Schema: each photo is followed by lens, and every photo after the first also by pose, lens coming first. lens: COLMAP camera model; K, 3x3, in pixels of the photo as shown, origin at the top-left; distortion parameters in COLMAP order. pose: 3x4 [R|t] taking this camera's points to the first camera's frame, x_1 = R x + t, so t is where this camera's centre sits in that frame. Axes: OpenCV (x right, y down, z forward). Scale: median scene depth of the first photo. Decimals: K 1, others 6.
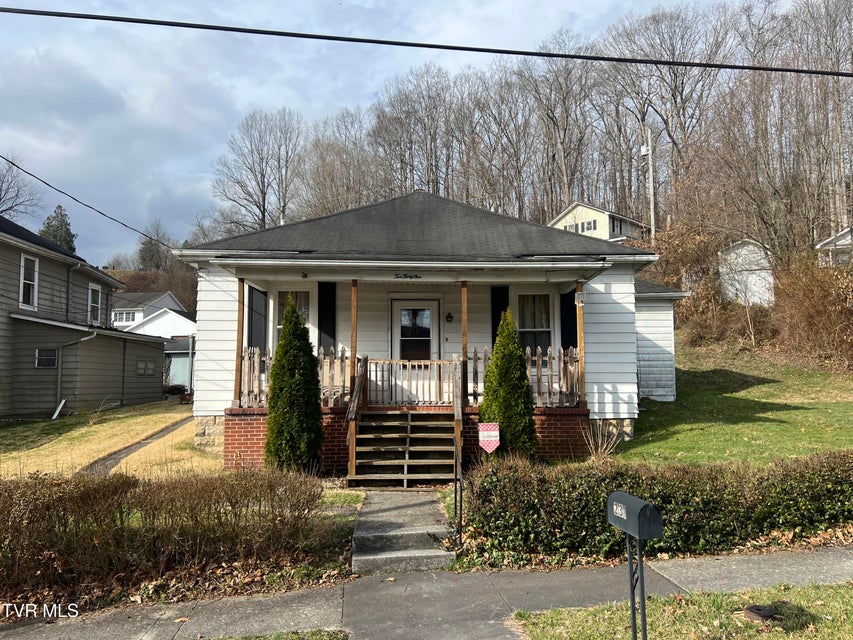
lens RADIAL K [[637.3, 0, 431.4], [0, 637.3, 323.4], [0, 0, 1]] dist [0.067178, -0.078452]
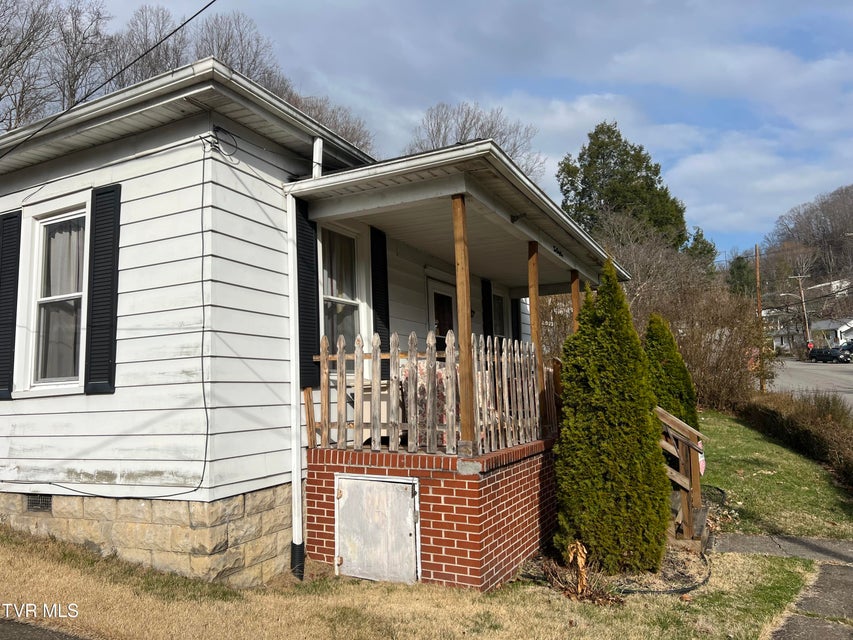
lens RADIAL K [[637.3, 0, 427.1], [0, 637.3, 322.4], [0, 0, 1]] dist [0.067178, -0.078452]
pose [[0.443910, 0.084803, 0.892050, -0.655790], [-0.053411, 0.996246, -0.068129, 0.055865], [-0.894478, -0.017402, 0.446773, 0.706736]]
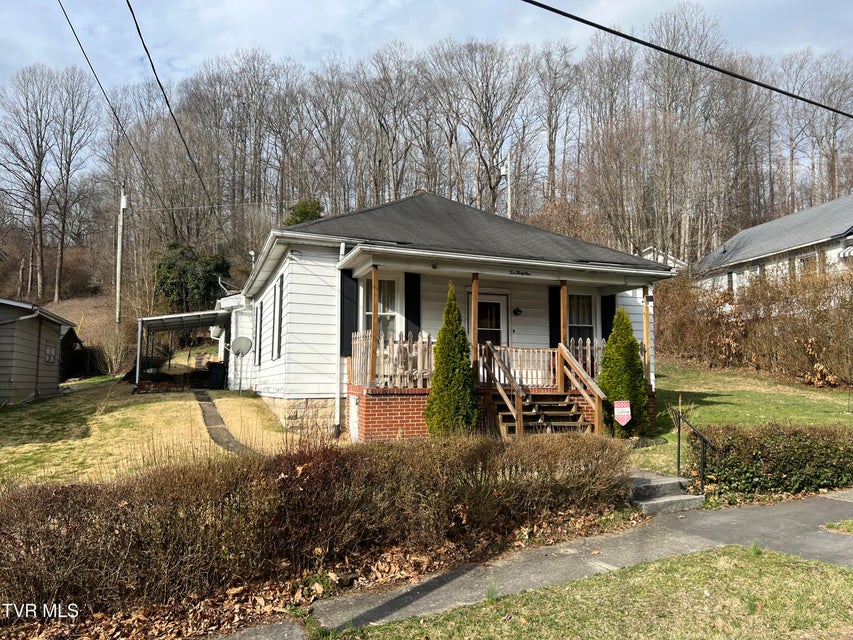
lens RADIAL K [[637.3, 0, 432.3], [0, 637.3, 323.8], [0, 0, 1]] dist [0.067178, -0.078452]
pose [[0.939178, 0.038905, 0.341219, -0.494655], [-0.039098, 0.999215, -0.006314, 0.025356], [-0.341197, -0.007411, 0.939962, -0.005772]]
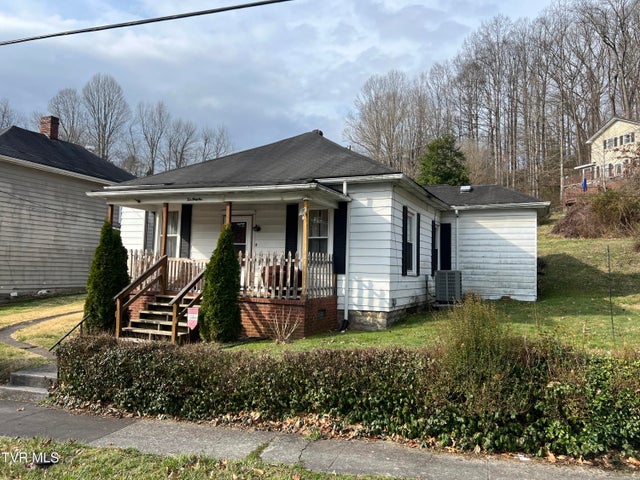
lens RADIAL K [[478.1, 0, 324.3], [0, 478.1, 233.2], [0, 0, 1]] dist [0.067178, -0.078452]
pose [[0.907759, -0.001983, -0.419487, 0.578332], [0.006124, 0.999945, 0.008524, -0.006197], [0.419447, -0.010306, 0.907721, 0.143987]]
